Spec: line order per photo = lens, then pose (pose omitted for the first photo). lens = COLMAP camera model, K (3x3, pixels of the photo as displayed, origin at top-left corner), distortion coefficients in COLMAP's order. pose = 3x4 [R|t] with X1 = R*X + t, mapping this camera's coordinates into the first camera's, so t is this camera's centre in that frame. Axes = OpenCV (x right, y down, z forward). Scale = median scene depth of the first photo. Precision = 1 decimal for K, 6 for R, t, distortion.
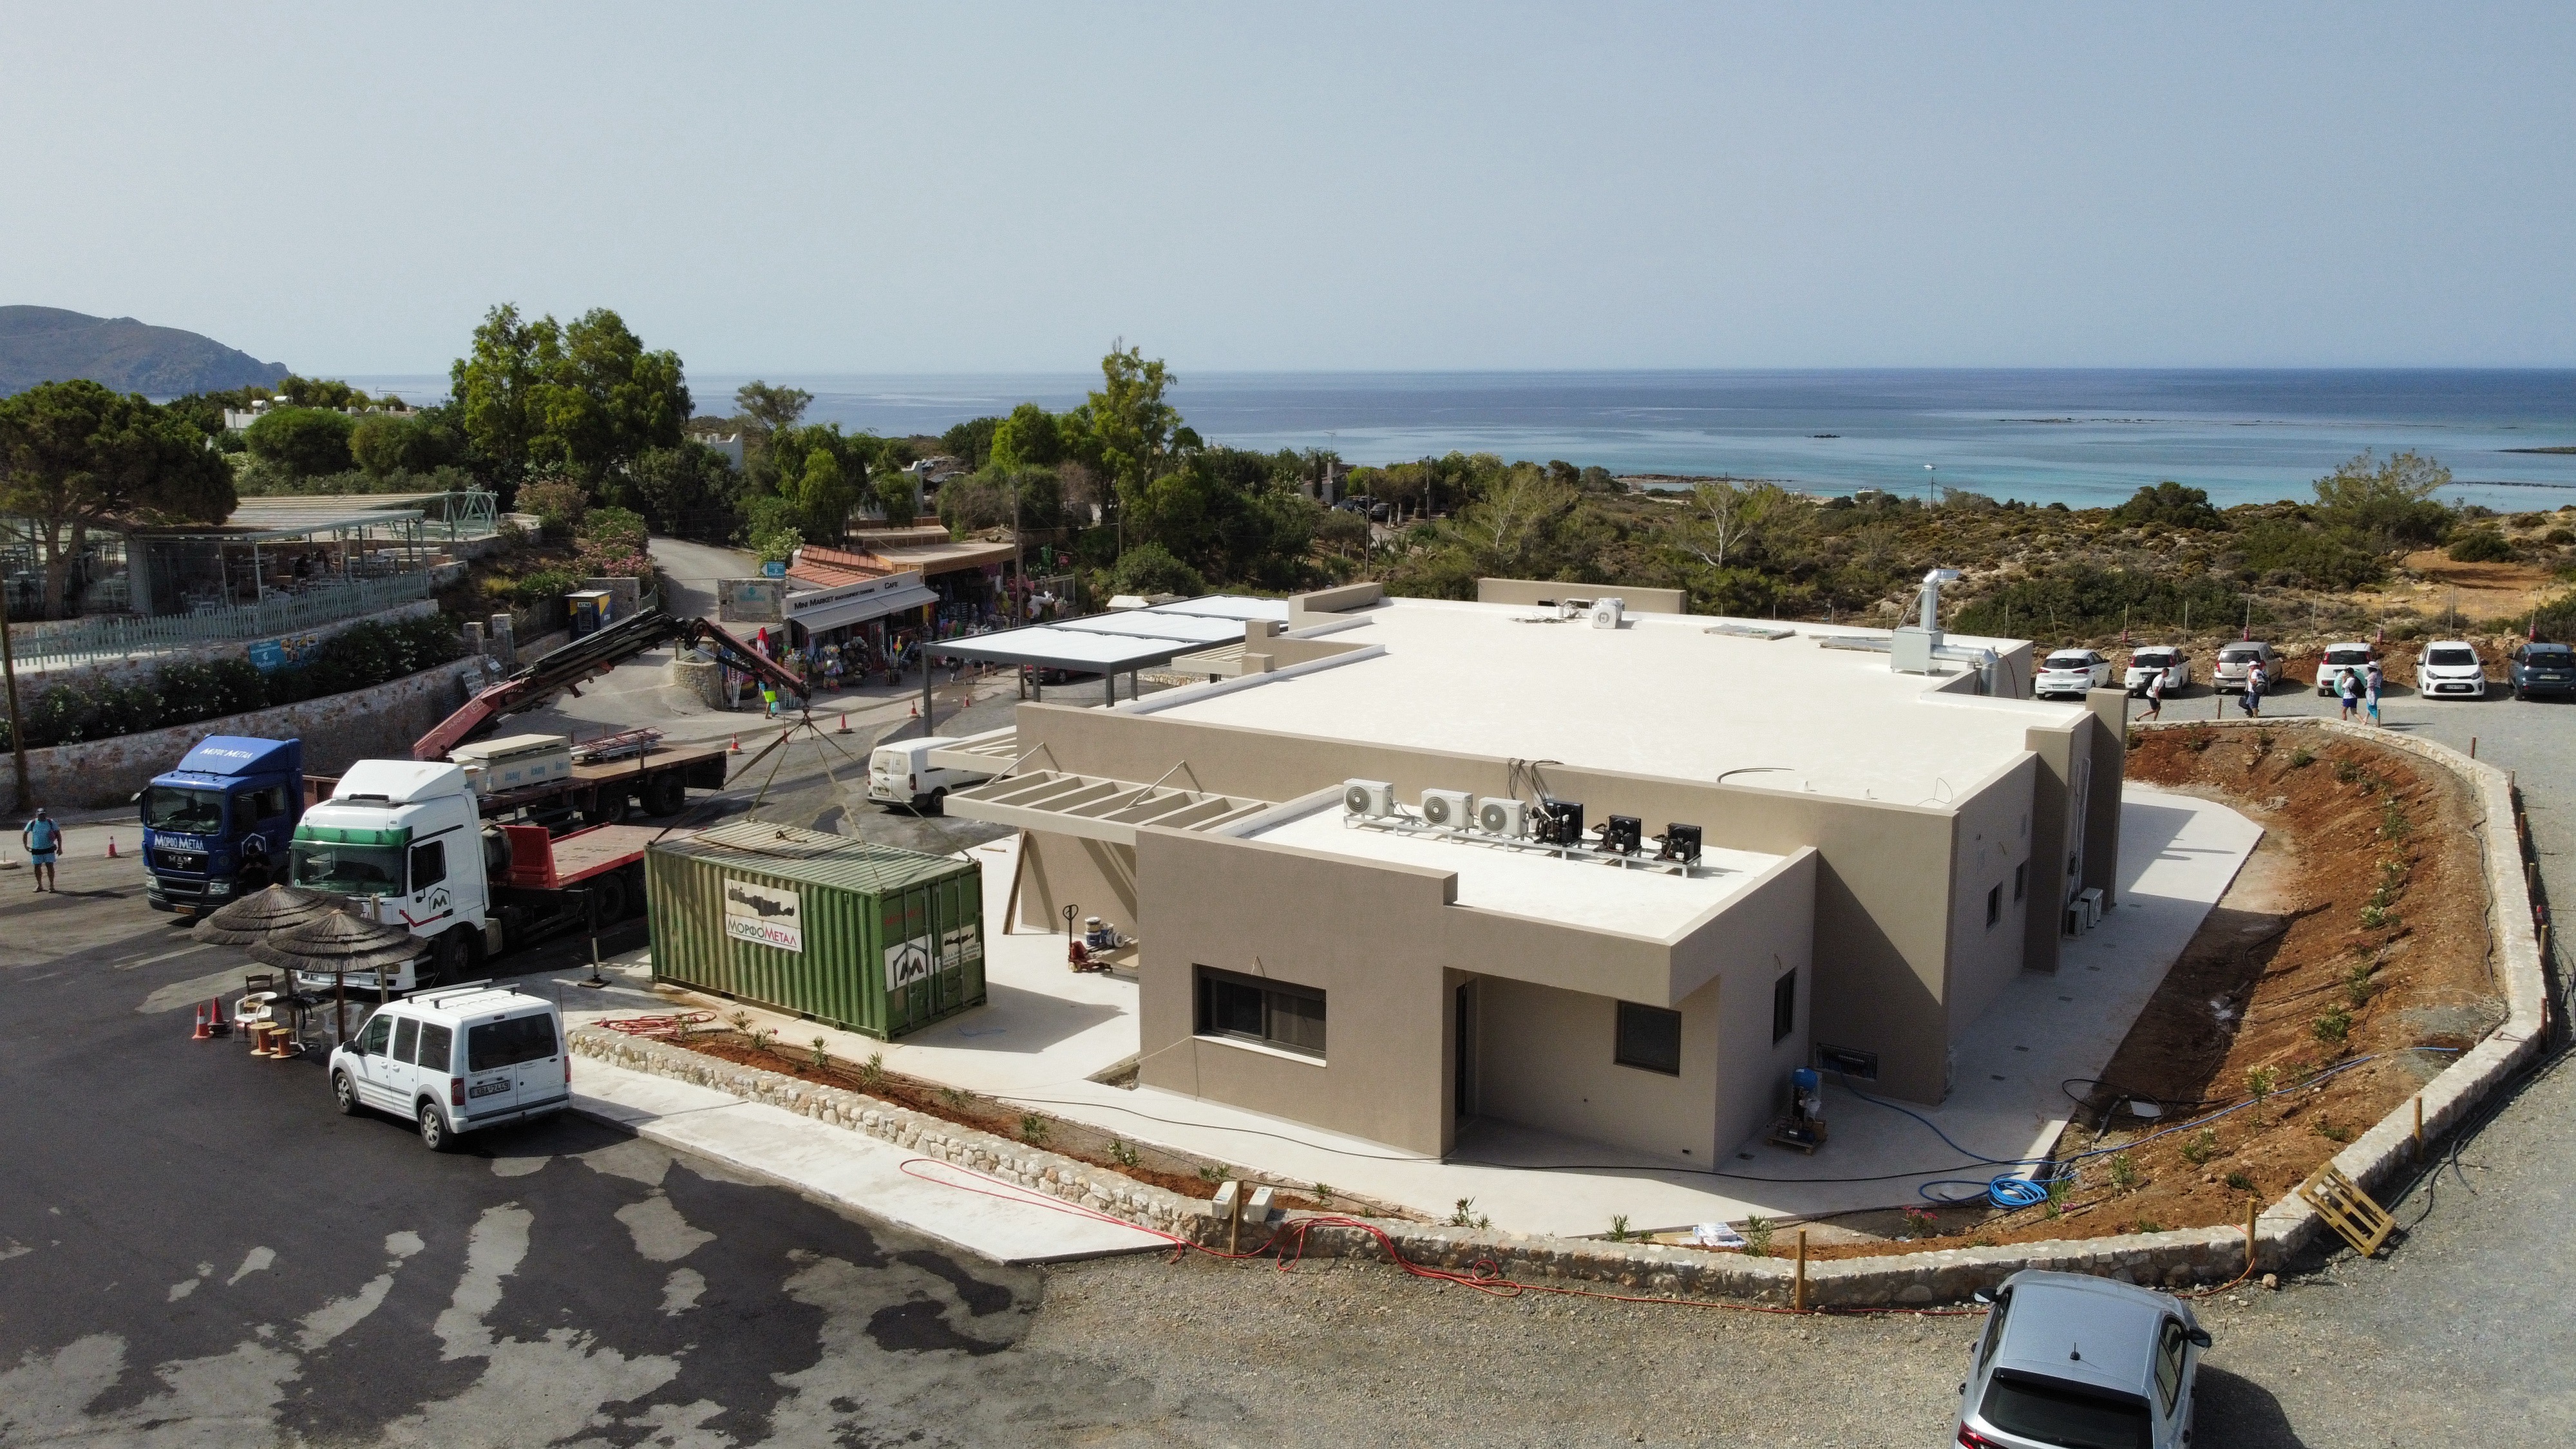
lens RADIAL K [[1955.0, 0, 1288.0], [0, 1955.0, 724.5], [0, 0, 1]] dist [-0.011154, 0.001577]
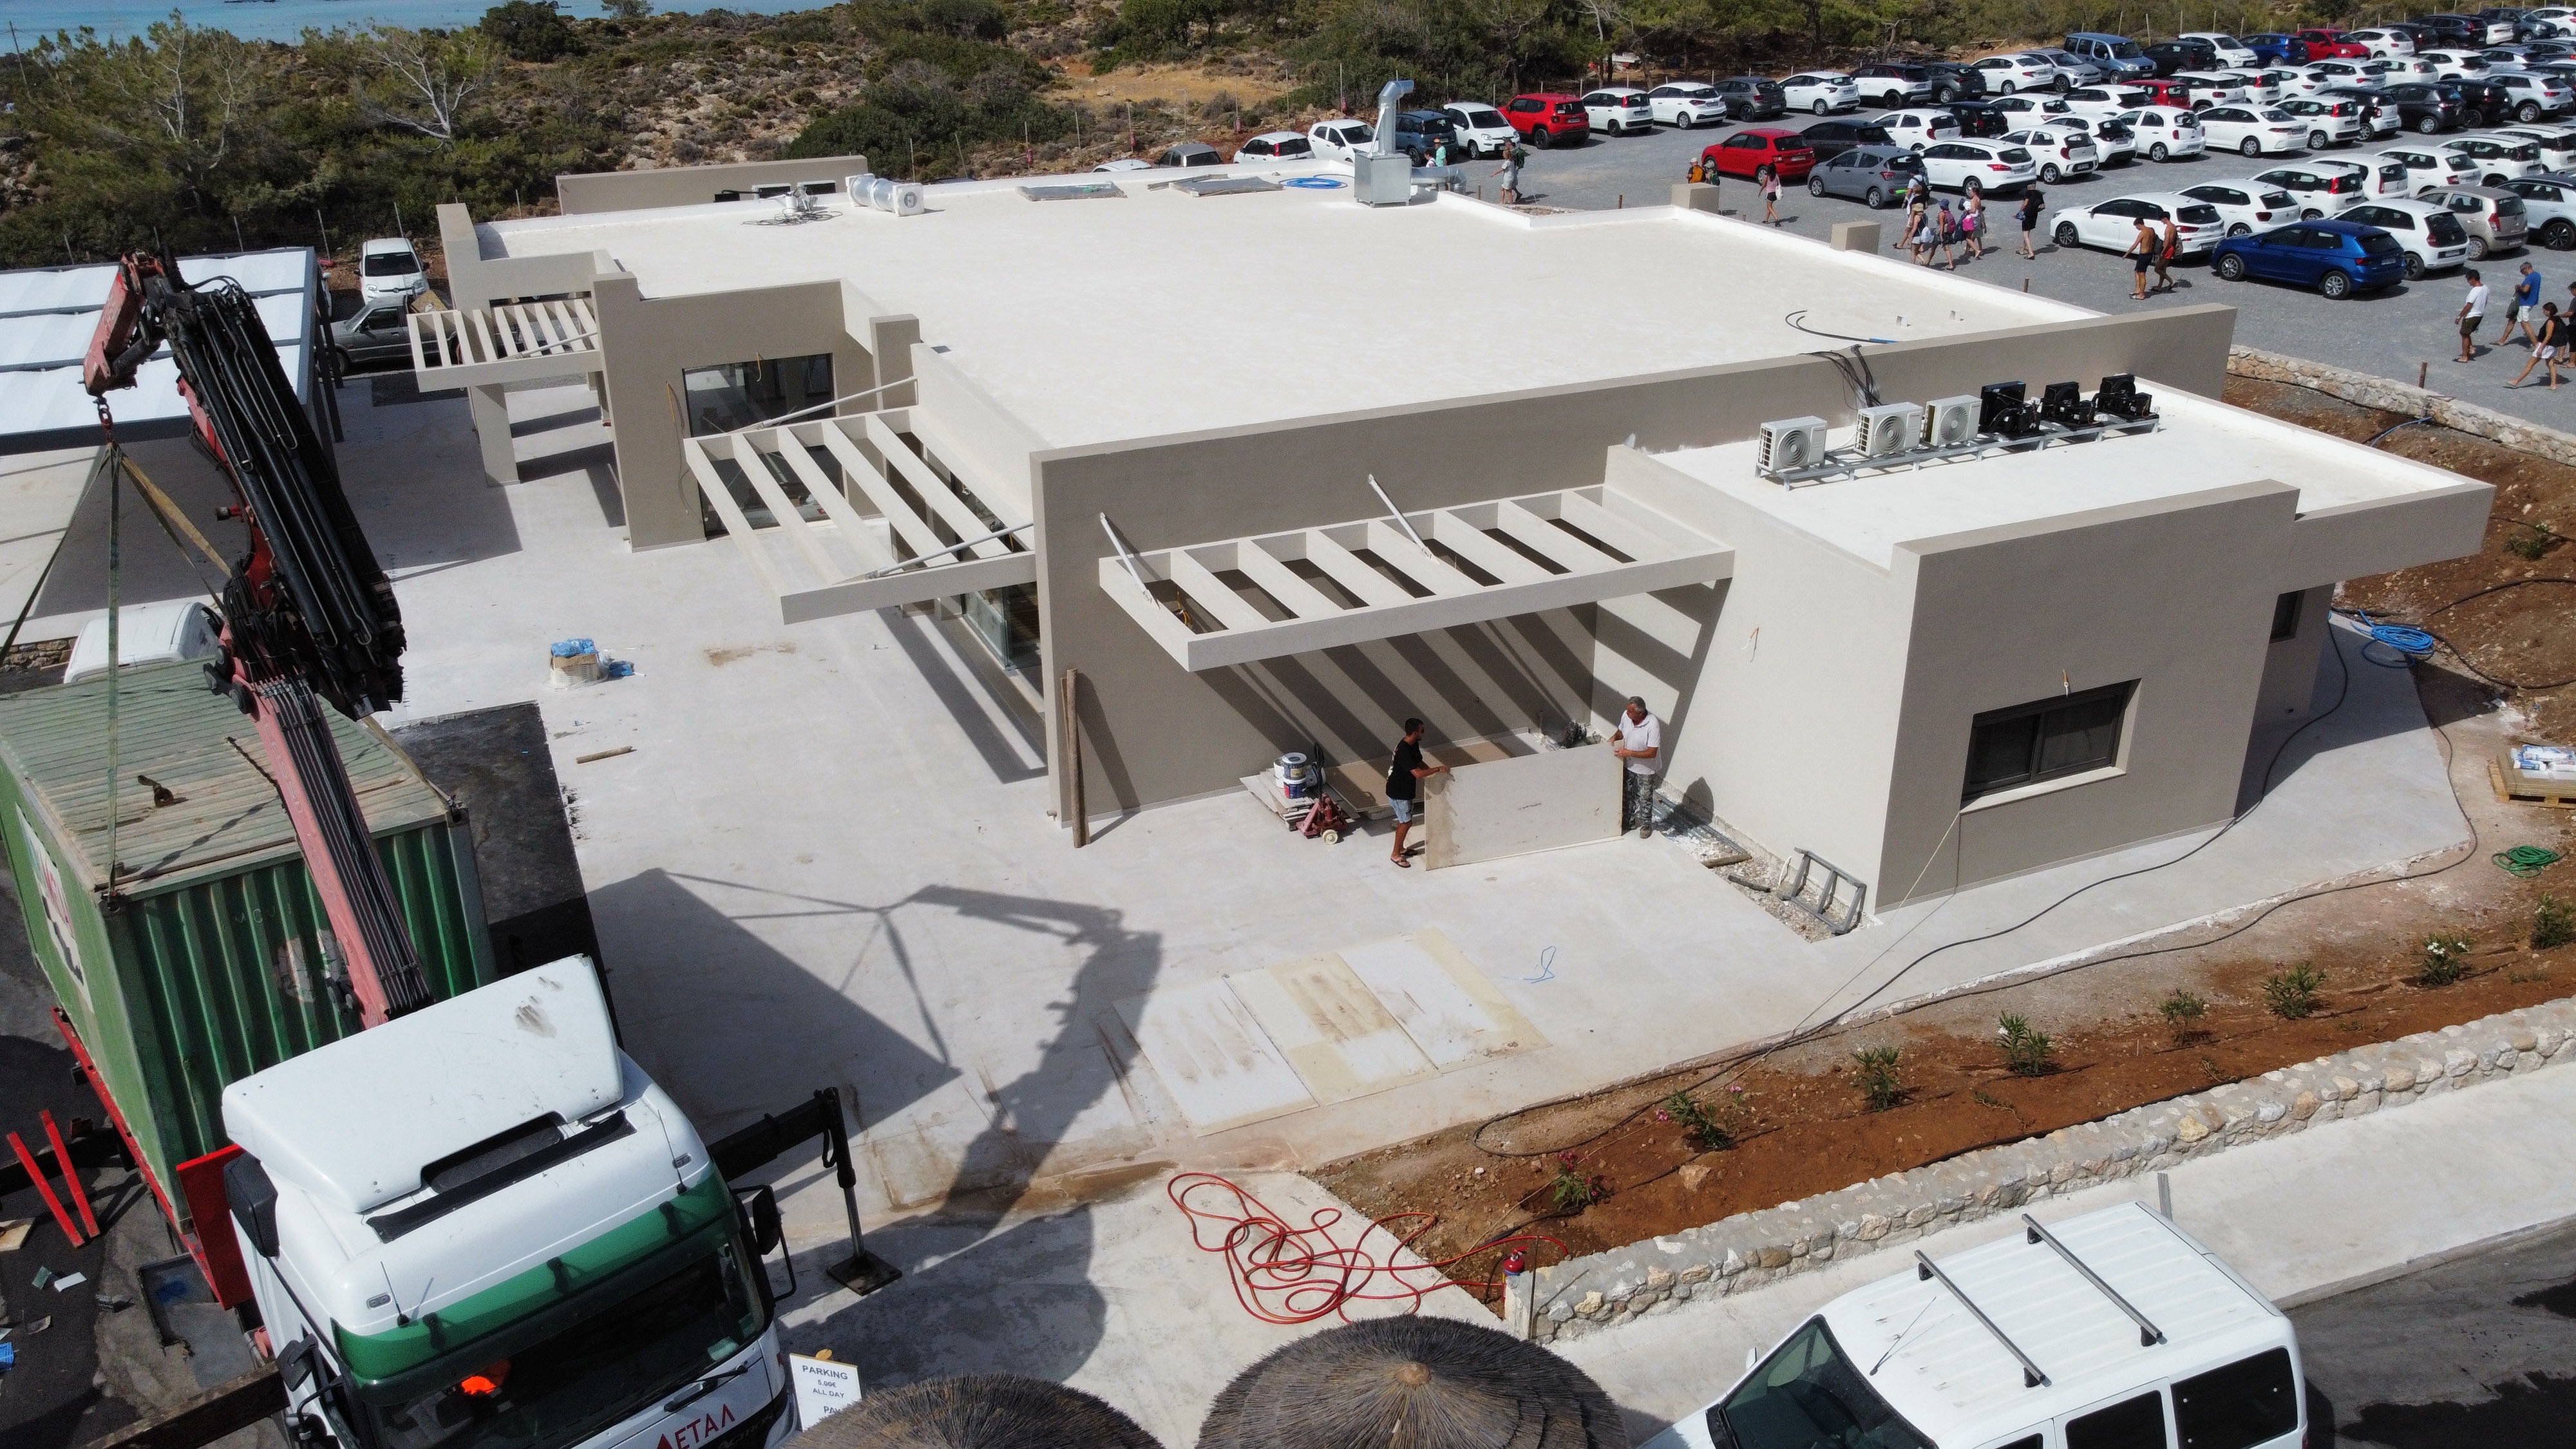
lens RADIAL K [[1955.0, 0, 1288.0], [0, 1955.0, 724.5], [0, 0, 1]] dist [-0.011154, 0.001577]
pose [[0.531883, -0.340655, 0.775277, -0.634011], [0.156414, 0.939286, 0.305411, -0.111293], [-0.832247, -0.041179, 0.552874, 0.711559]]
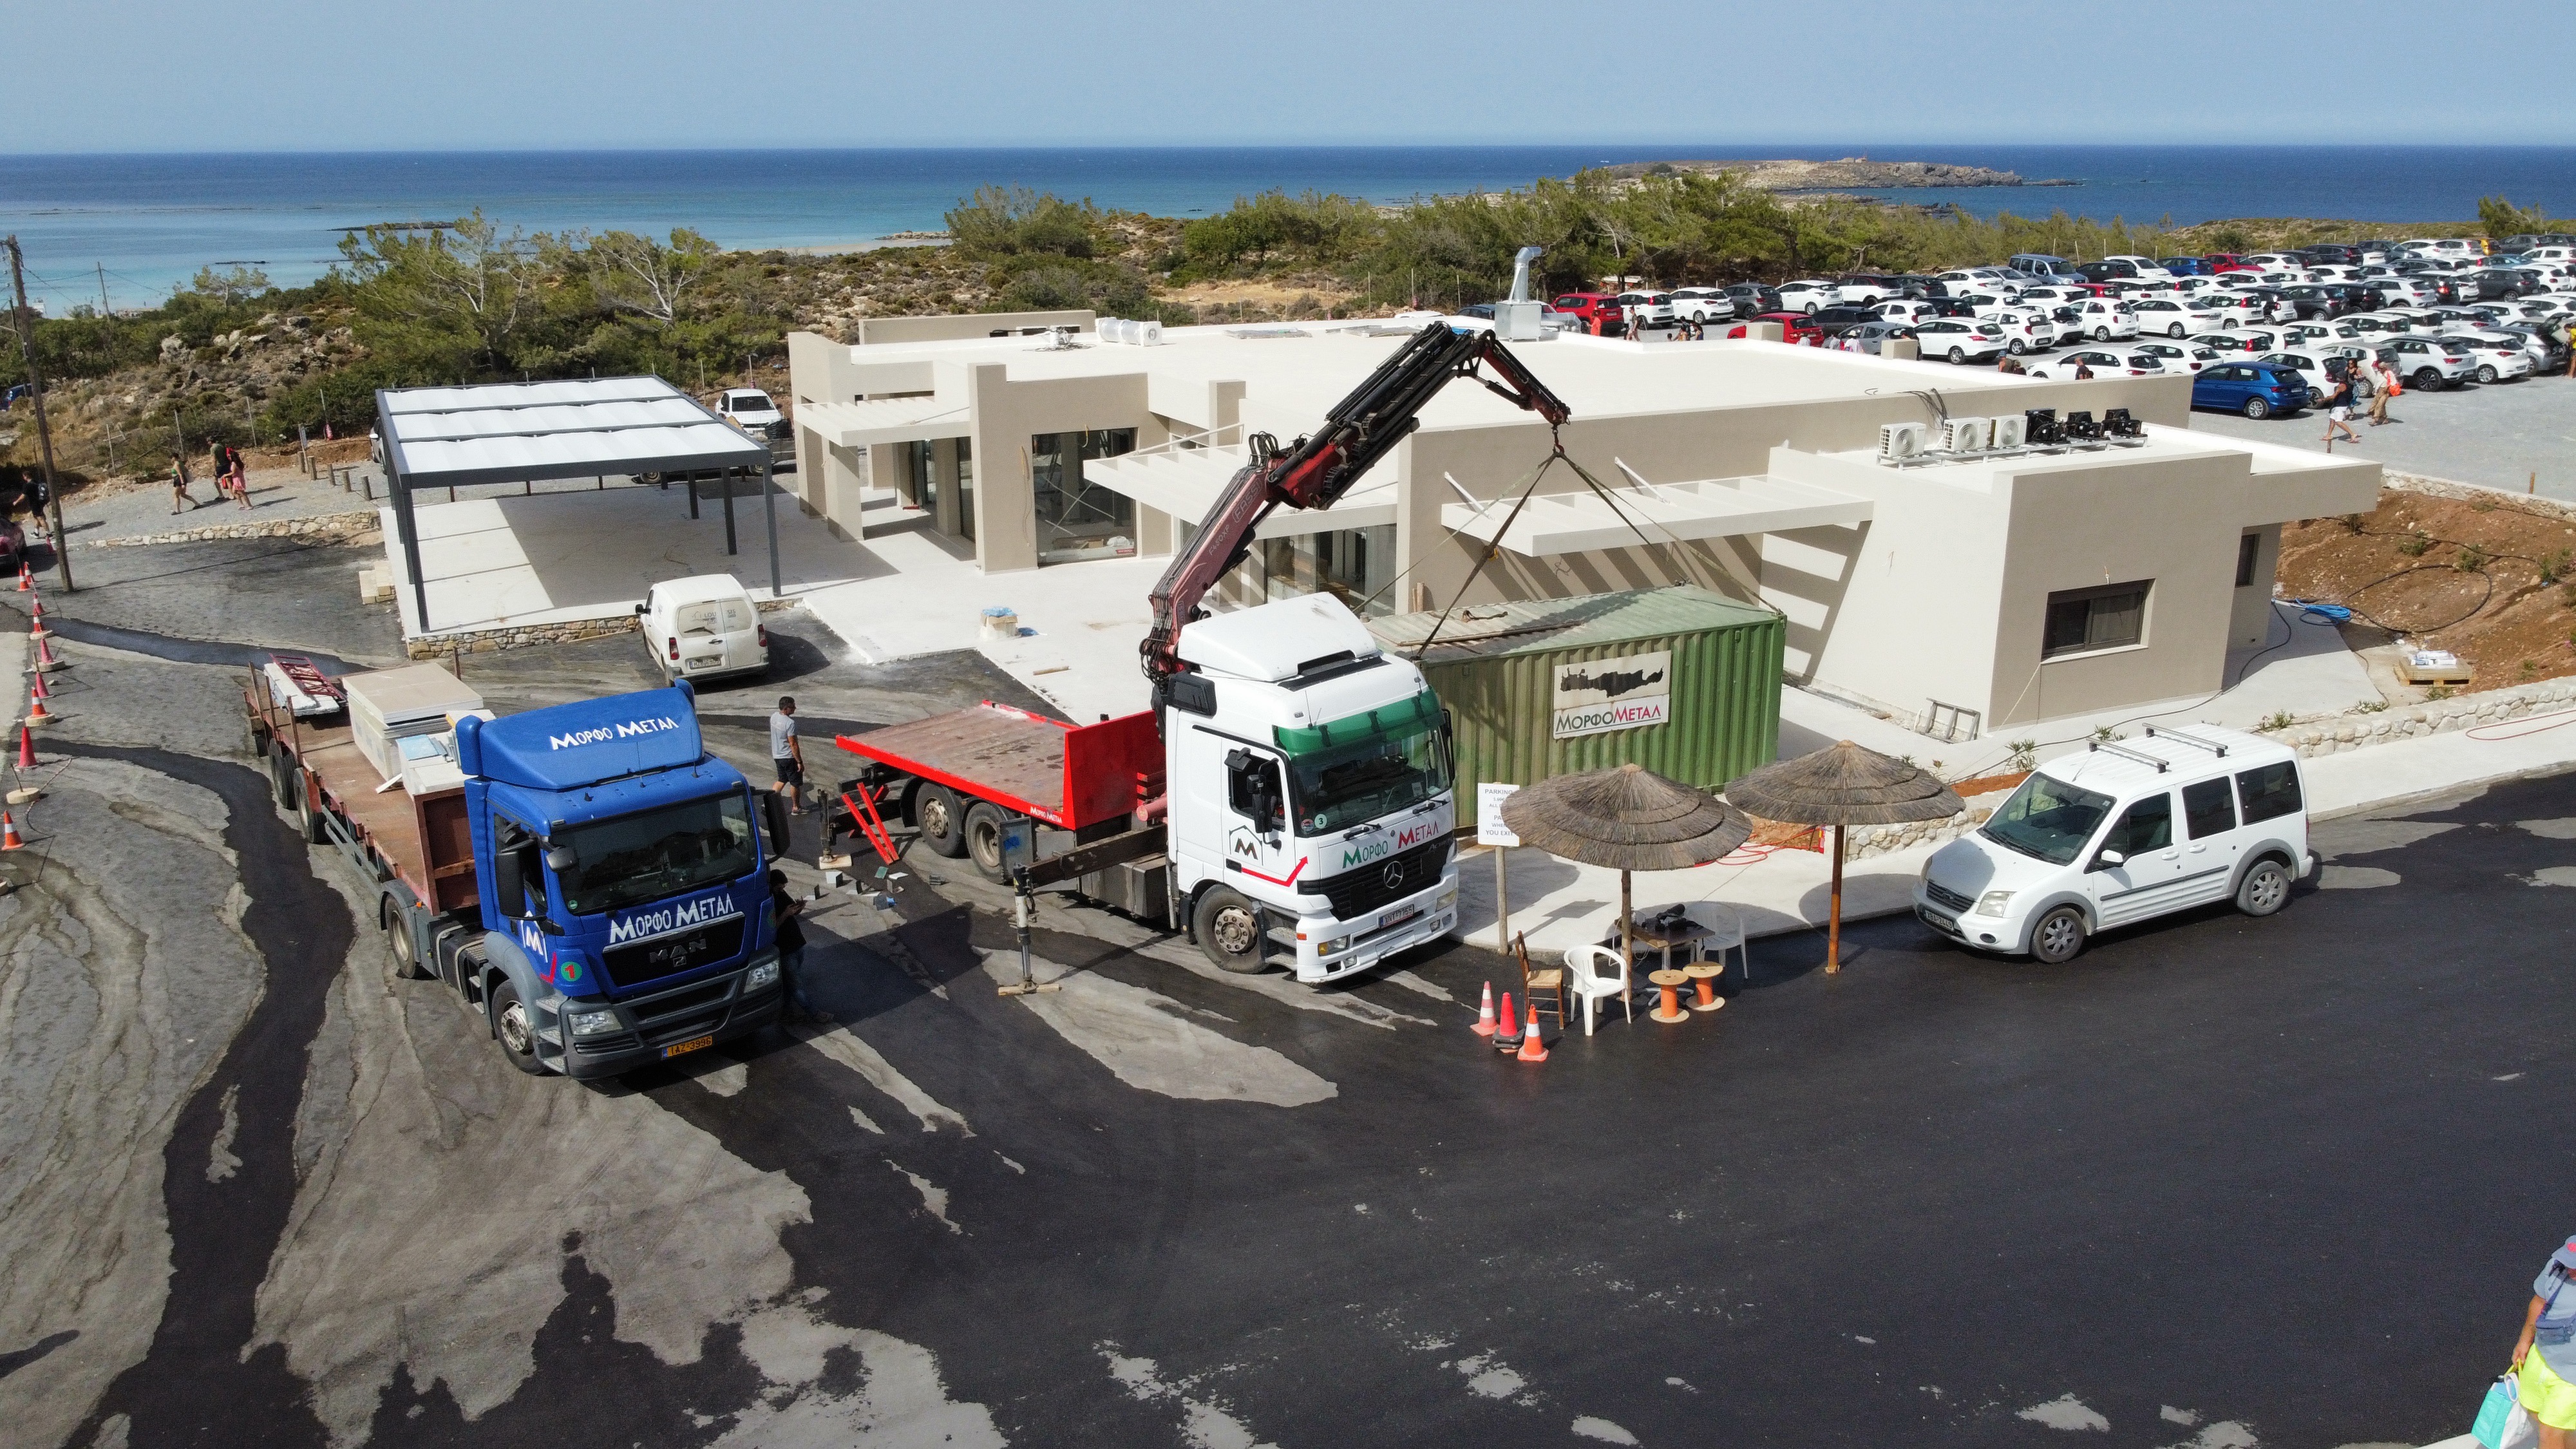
lens RADIAL K [[1955.0, 0, 1288.0], [0, 1955.0, 724.5], [0, 0, 1]] dist [-0.011154, 0.001577]
pose [[0.507059, -0.240647, 0.827635, -0.995000], [0.153536, 0.970094, 0.188003, -0.060085], [-0.848126, 0.031743, 0.528843, 0.691970]]
